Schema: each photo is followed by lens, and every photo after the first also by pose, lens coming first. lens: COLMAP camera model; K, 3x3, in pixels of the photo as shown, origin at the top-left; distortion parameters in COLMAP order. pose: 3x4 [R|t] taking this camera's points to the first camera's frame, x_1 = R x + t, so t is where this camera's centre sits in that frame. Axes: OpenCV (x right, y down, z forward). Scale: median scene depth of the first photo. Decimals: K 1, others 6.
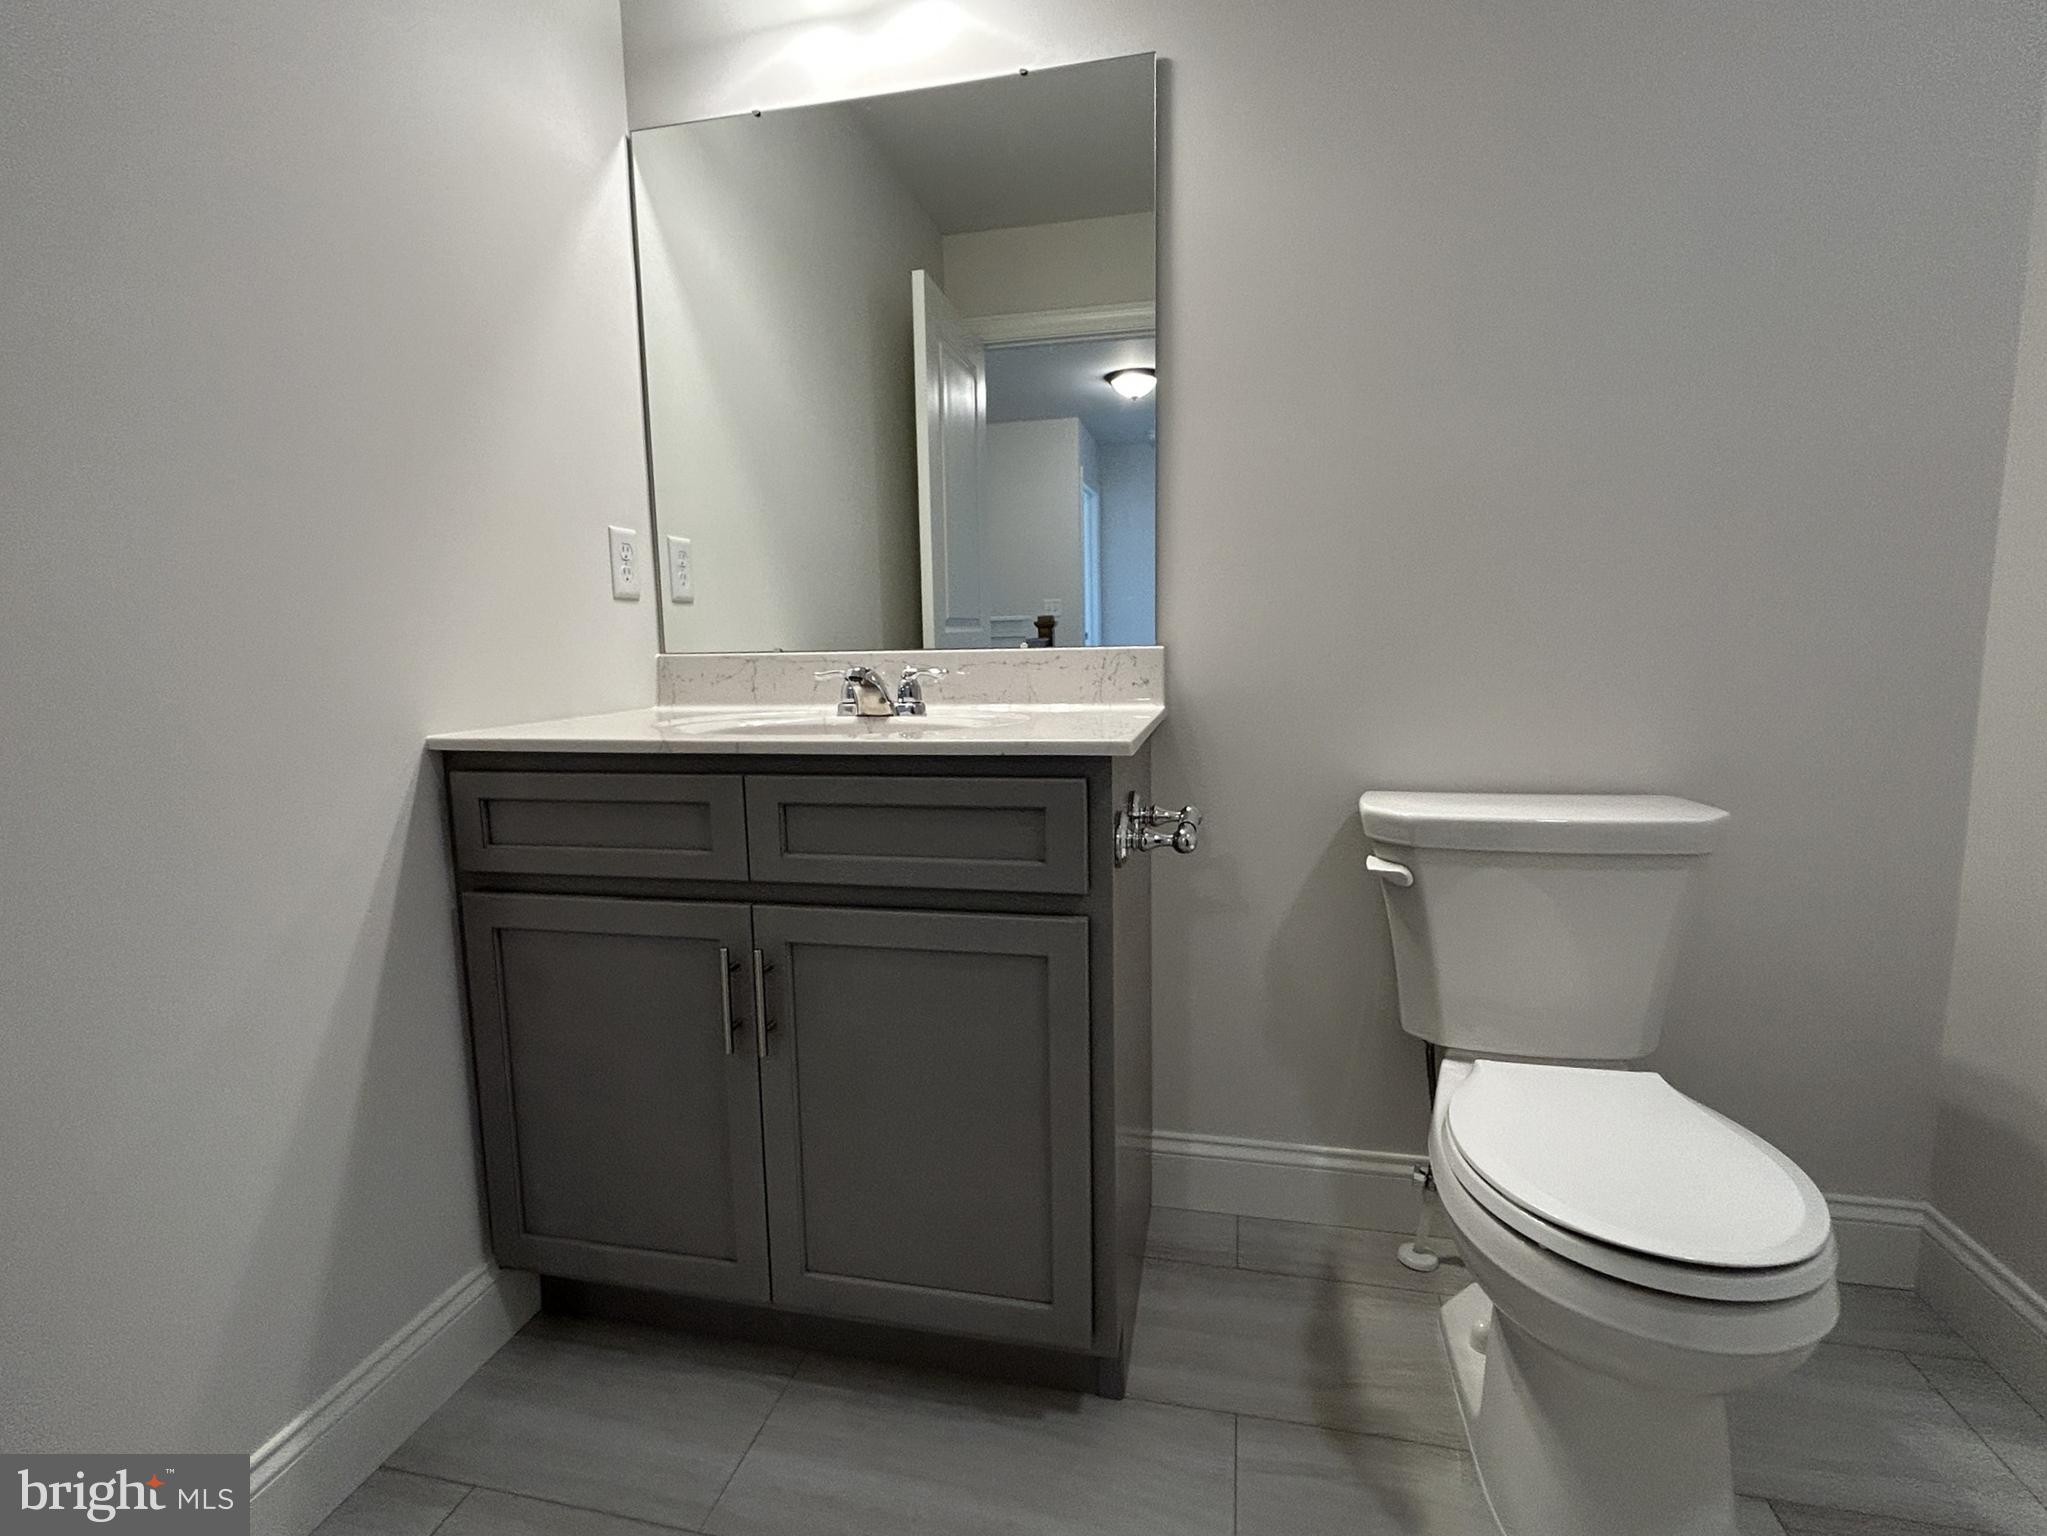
lens RADIAL K [[968.6, 0, 1023.5], [0, 968.6, 768.0], [0, 0, 1]] dist [0.005536, 0.000724]
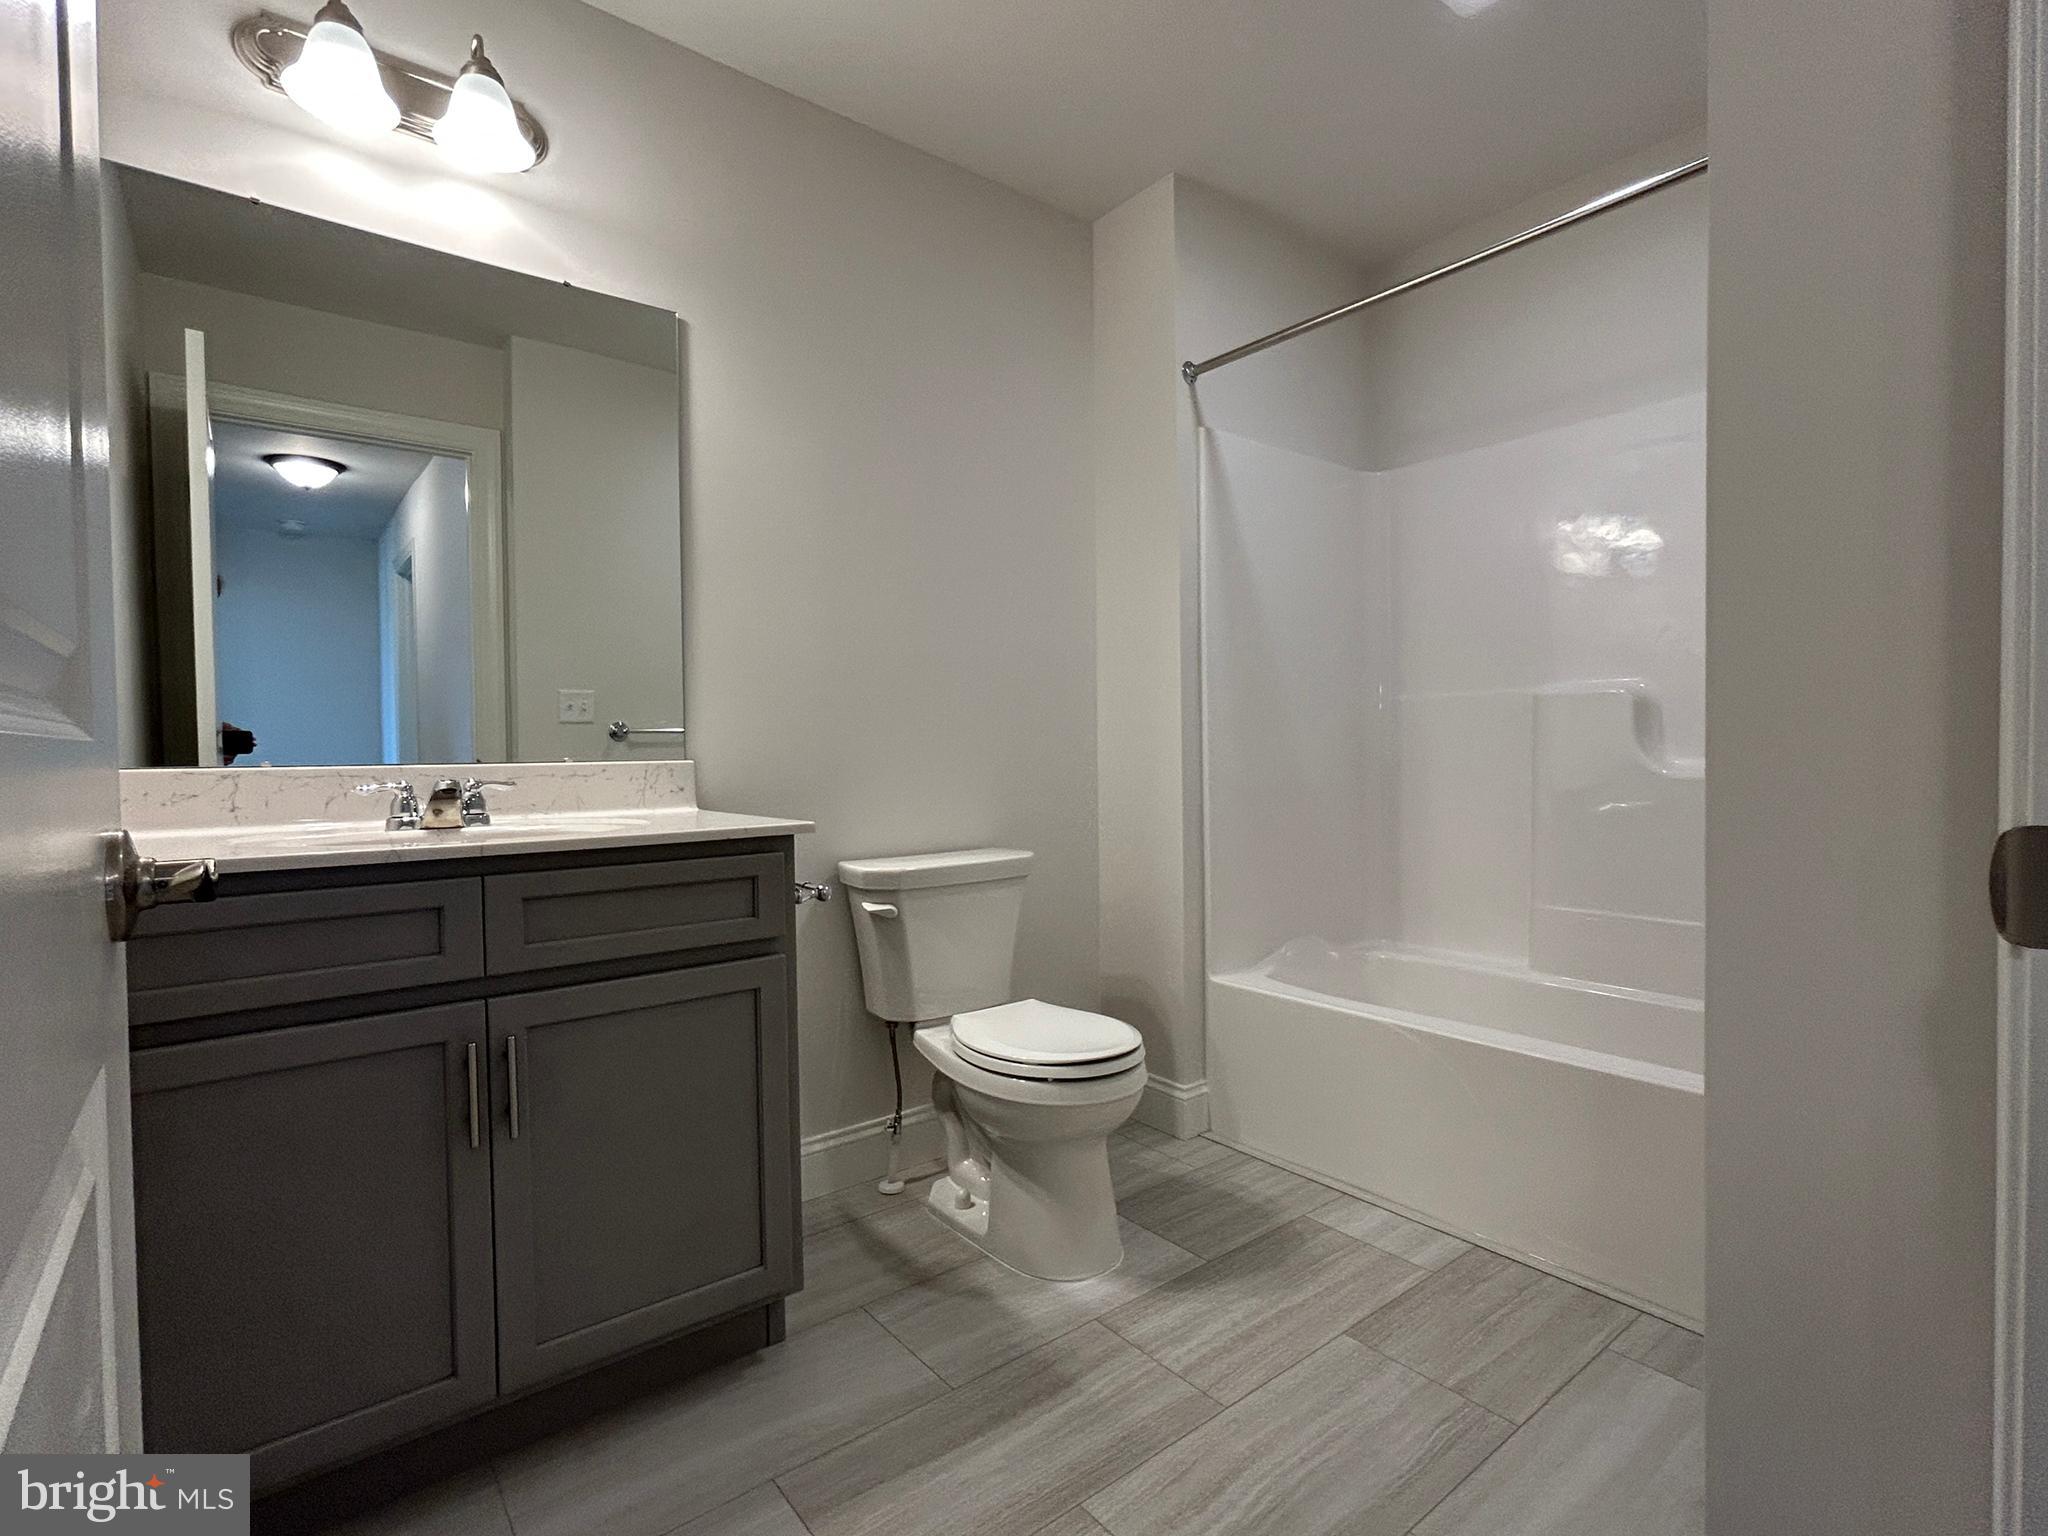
lens RADIAL K [[976.9, 0, 1024.0], [0, 976.9, 768.0], [0, 0, 1]] dist [0.002695, 0.000460]
pose [[0.634600, -0.005122, 0.772824, -0.645678], [0.100041, 0.992109, -0.075572, 0.026016], [-0.766339, 0.125272, 0.630105, -0.143950]]
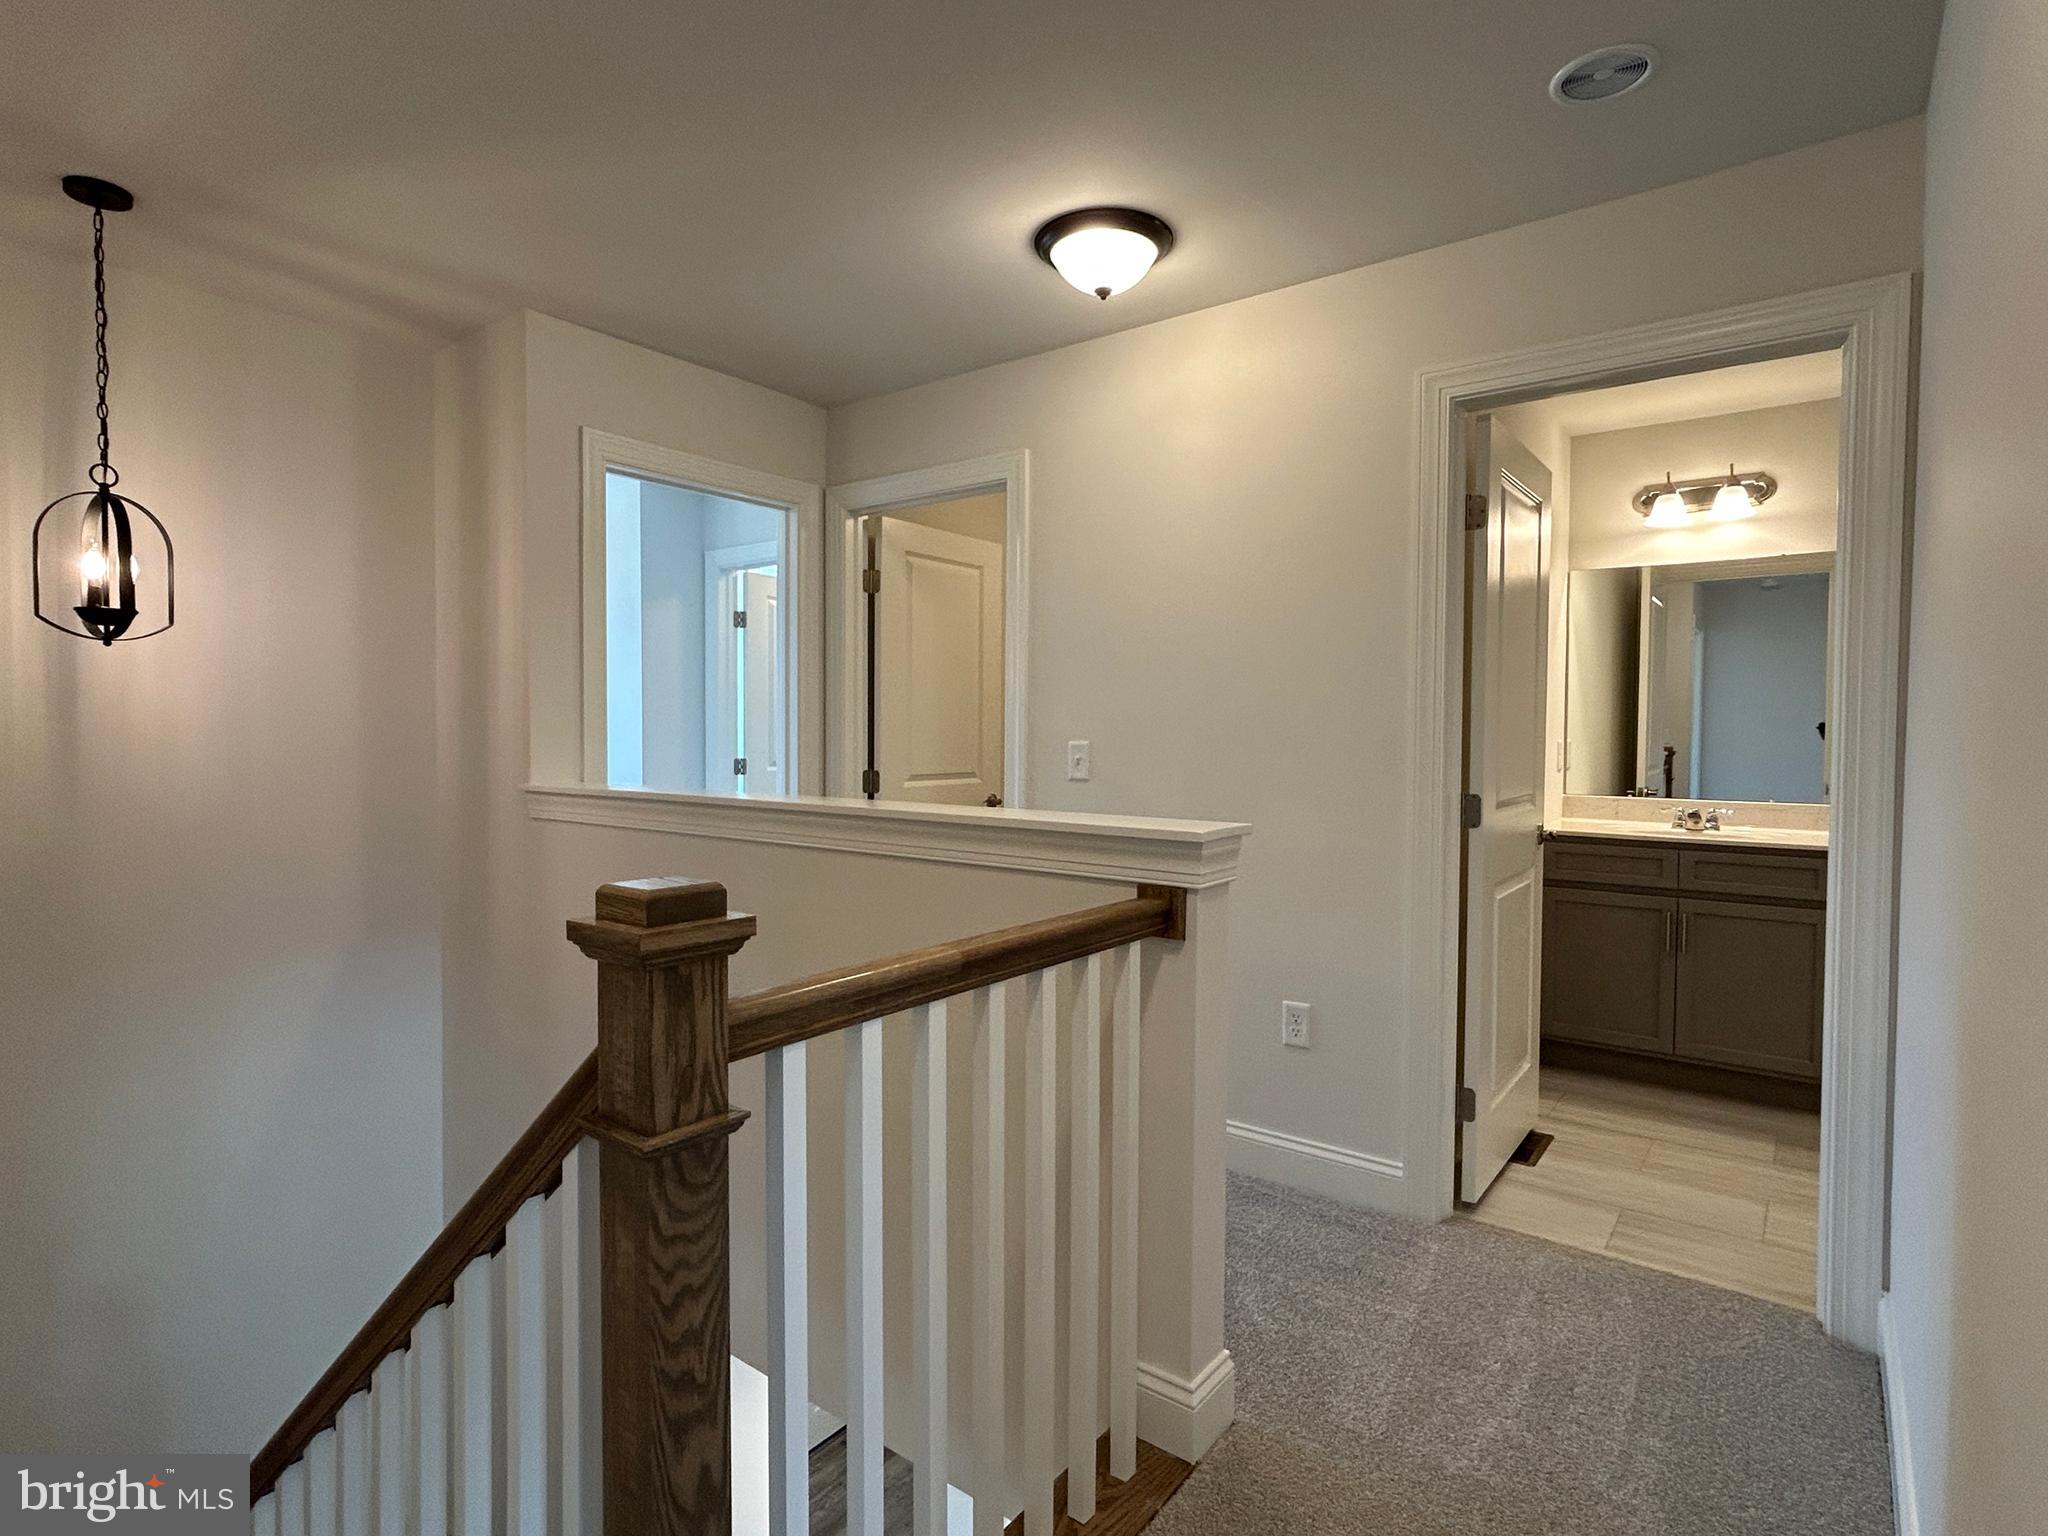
lens RADIAL K [[1048.7, 0, 1024.0], [0, 1048.7, 768.0], [0, 0, 1]] dist [0.012279, 0.000263]
pose [[0.906595, 0.034891, -0.420557, -0.628063], [-0.073911, 0.994300, -0.076839, 0.124787], [0.415479, 0.100745, 0.904006, -2.187357]]
